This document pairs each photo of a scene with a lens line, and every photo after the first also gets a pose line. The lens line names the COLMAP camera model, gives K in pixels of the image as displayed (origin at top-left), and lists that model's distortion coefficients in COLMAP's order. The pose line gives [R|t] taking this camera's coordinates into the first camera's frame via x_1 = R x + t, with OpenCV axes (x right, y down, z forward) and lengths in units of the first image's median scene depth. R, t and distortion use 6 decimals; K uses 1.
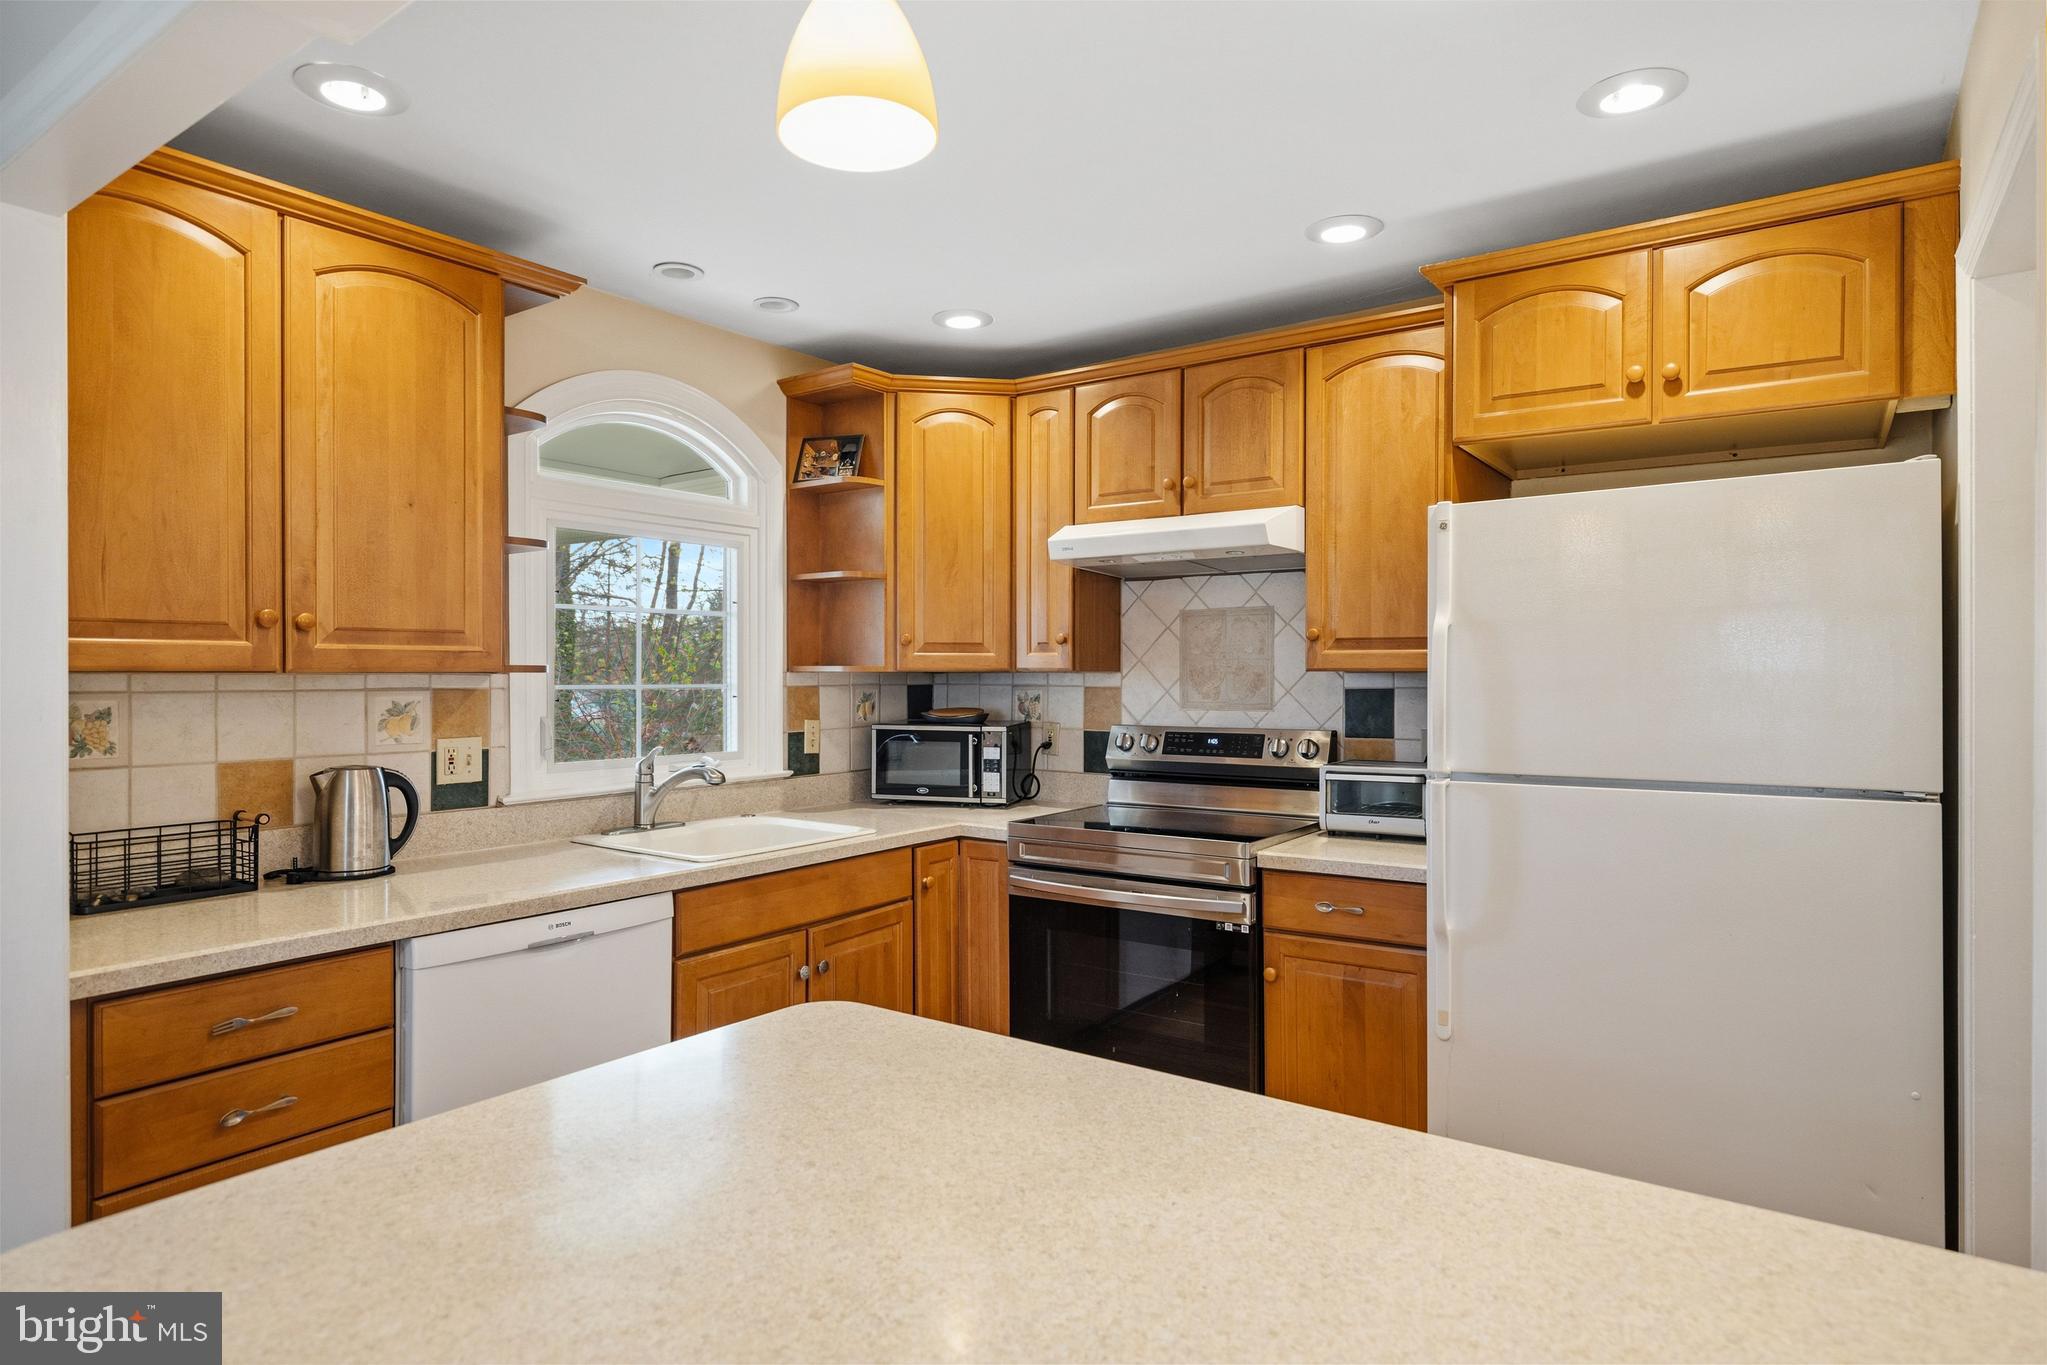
lens RADIAL K [[1126.1, 0, 1023.5], [0, 1126.1, 682.5], [0, 0, 1]] dist [-0.001296, -0.000321]
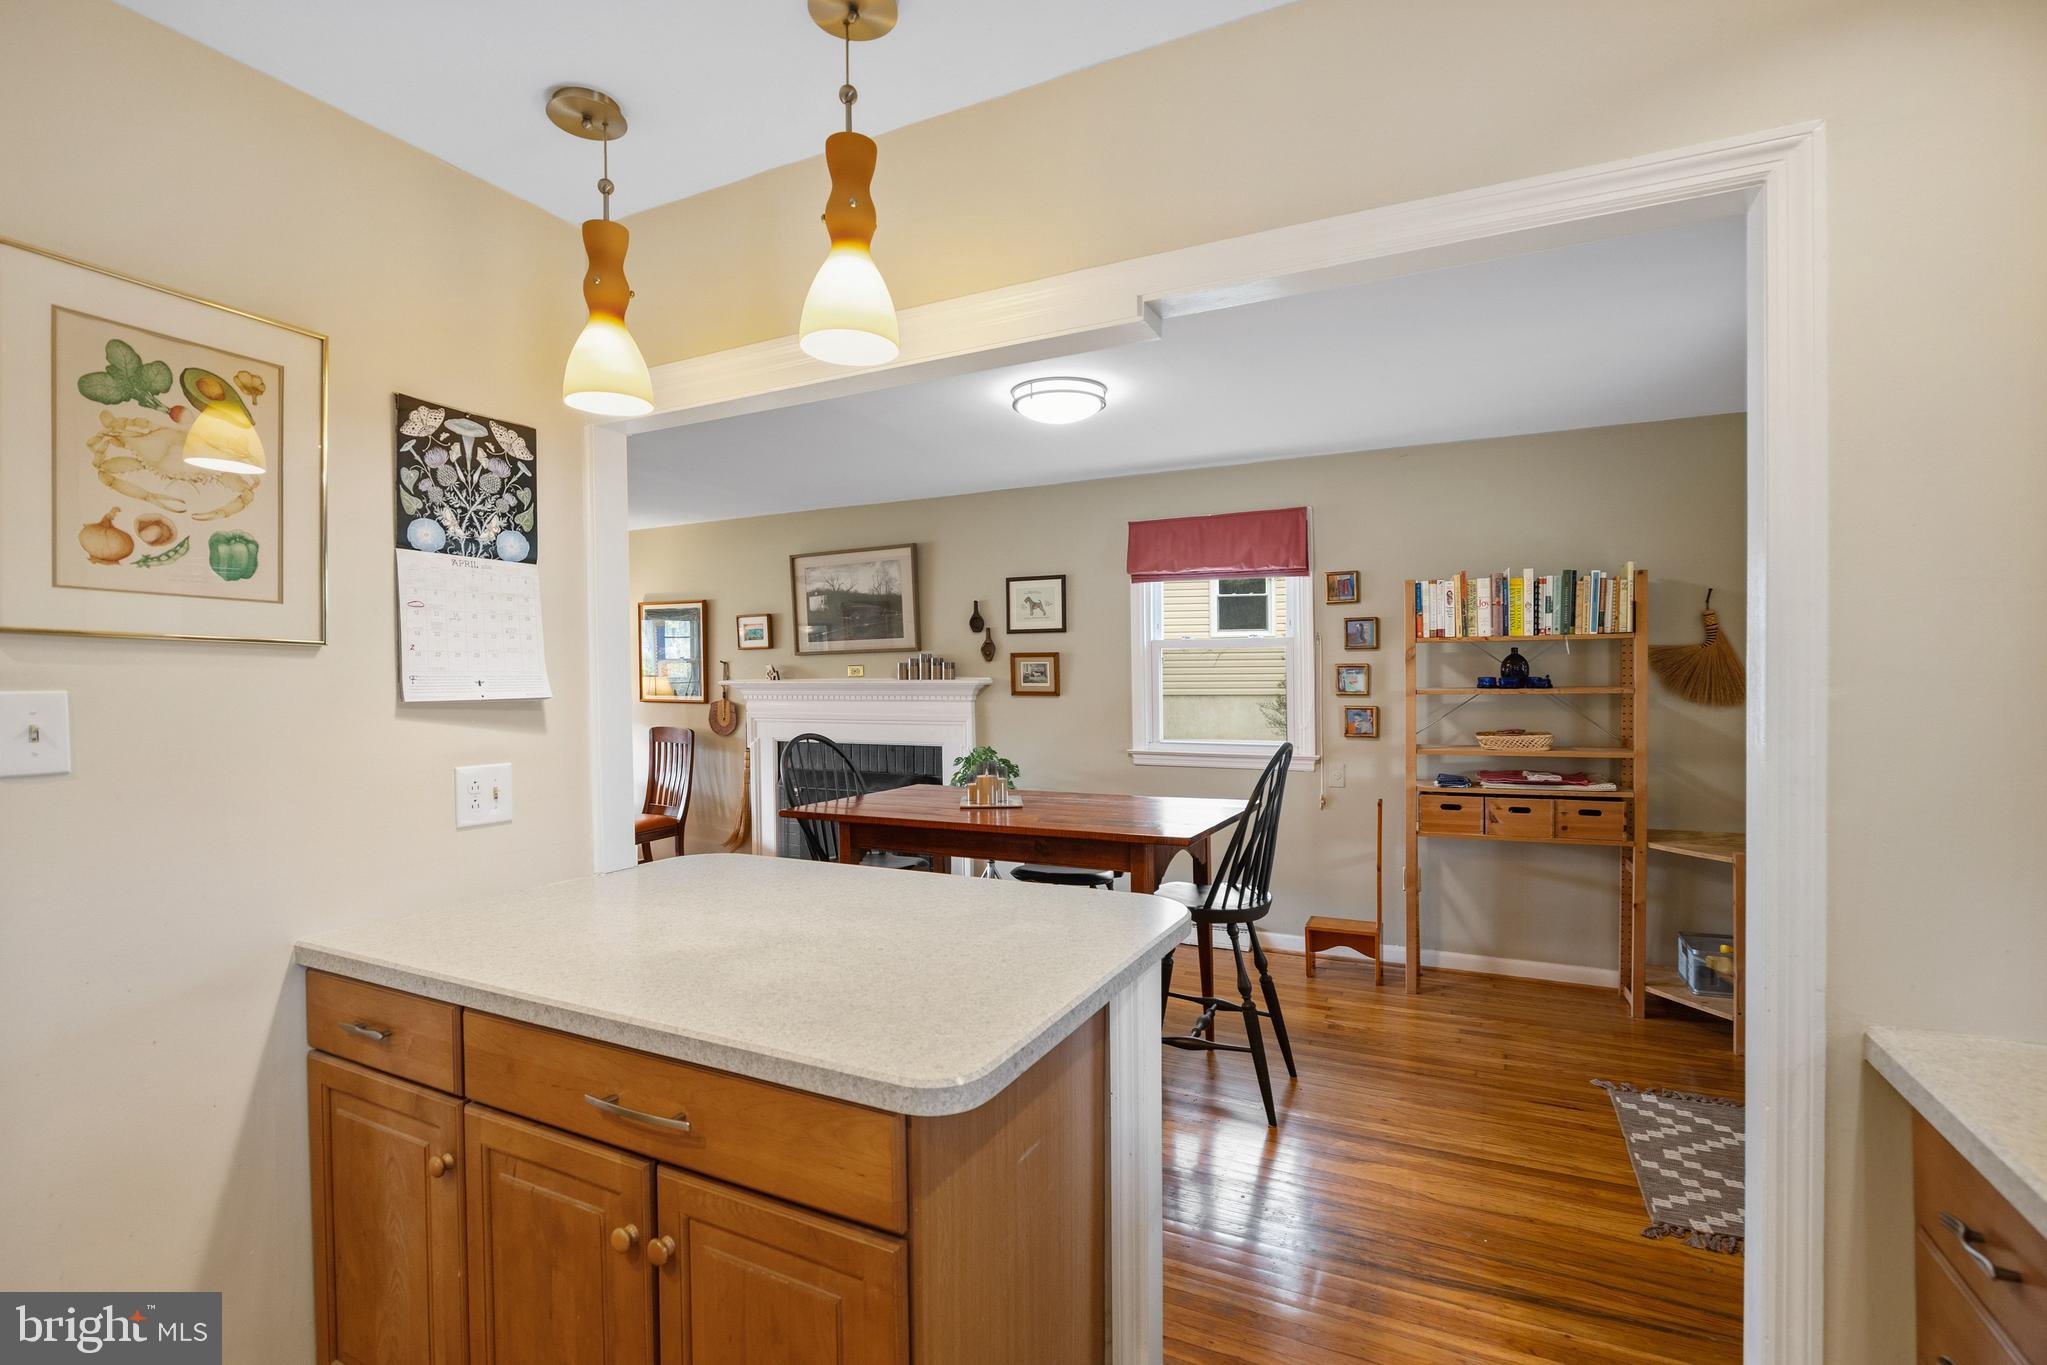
lens RADIAL K [[938.5, 0, 1023.5], [0, 938.5, 682.5], [0, 0, 1]] dist [-0.004080, -0.000700]
pose [[-0.988858, 0.007224, -0.148686, -0.172156], [0.006447, 0.999963, 0.005709, -0.013673], [0.148721, 0.004687, -0.988868, 2.239576]]
